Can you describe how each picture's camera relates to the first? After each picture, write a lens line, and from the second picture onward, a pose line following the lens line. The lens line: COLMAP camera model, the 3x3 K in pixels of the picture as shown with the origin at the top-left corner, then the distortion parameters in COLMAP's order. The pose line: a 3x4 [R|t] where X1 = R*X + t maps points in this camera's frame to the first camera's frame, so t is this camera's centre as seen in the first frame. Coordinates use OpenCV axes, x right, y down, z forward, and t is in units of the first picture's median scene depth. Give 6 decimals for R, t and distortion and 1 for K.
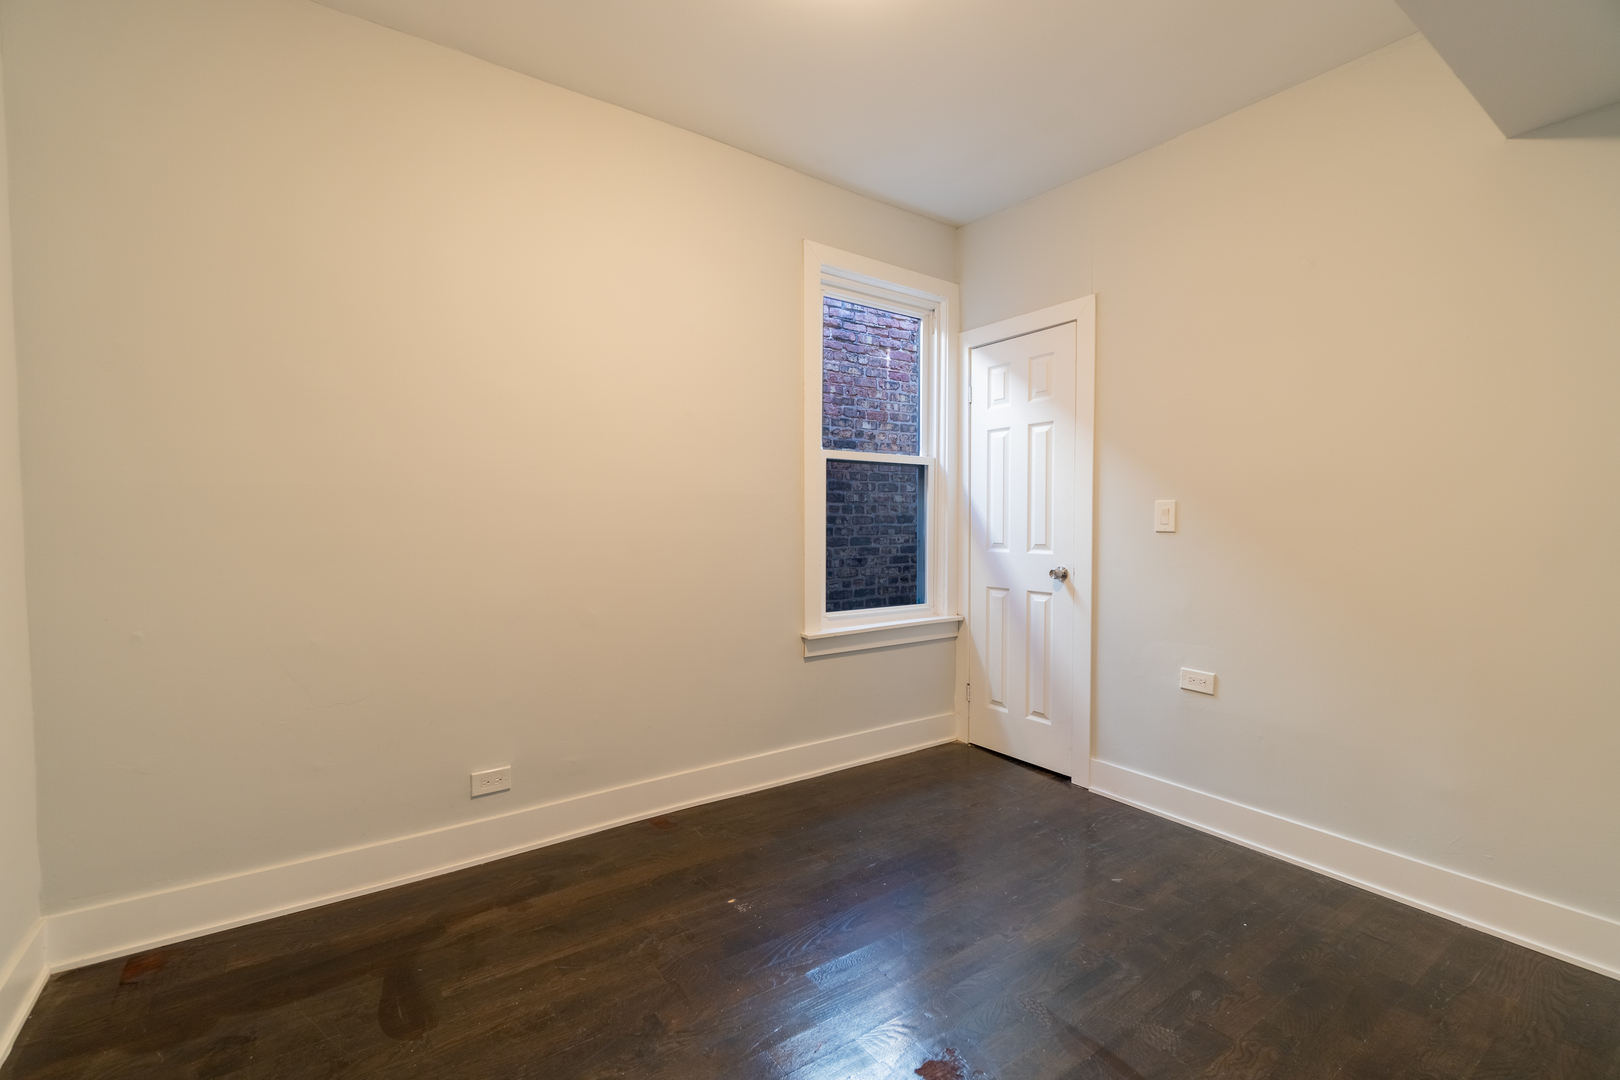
lens RADIAL K [[703.0, 0, 811.6], [0, 703.0, 547.1], [0, 0, 1]] dist [0.000639, 0.001242]
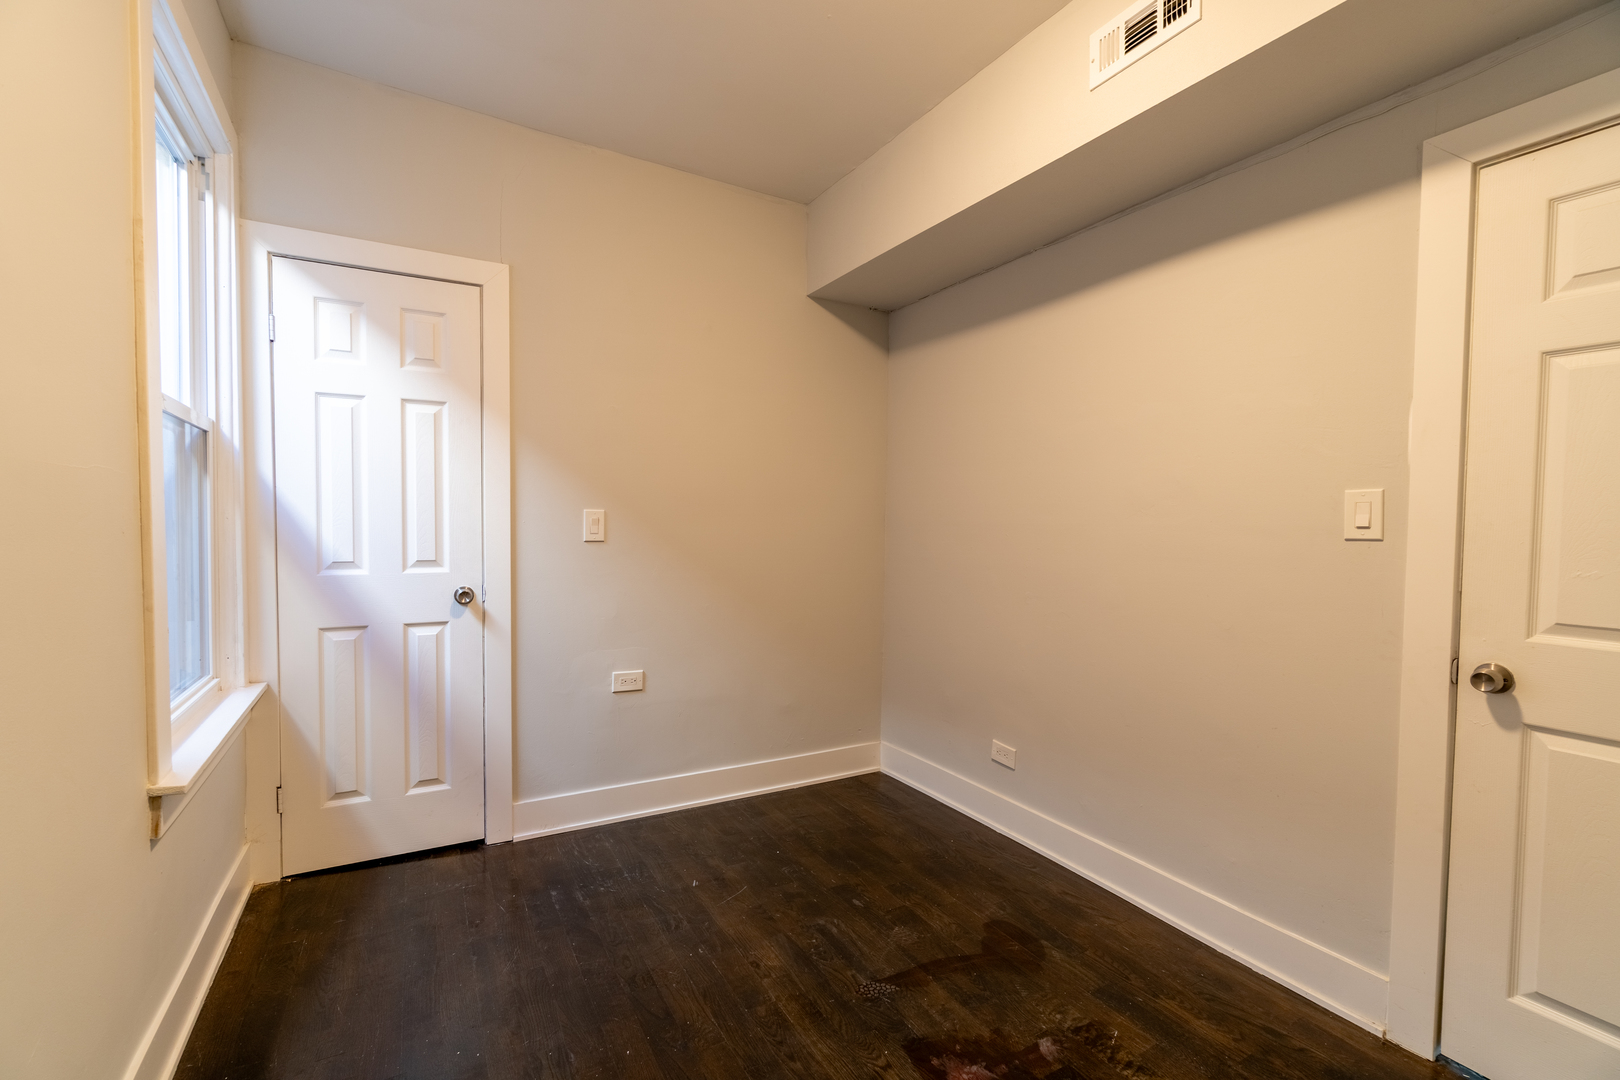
lens RADIAL K [[703.0, 0, 811.6], [0, 703.0, 547.1], [0, 0, 1]] dist [0.000639, 0.001242]
pose [[0.099366, -0.037005, 0.994363, -0.396655], [0.023284, 0.999121, 0.034856, -0.035743], [-0.994778, 0.019690, 0.100141, 0.514667]]
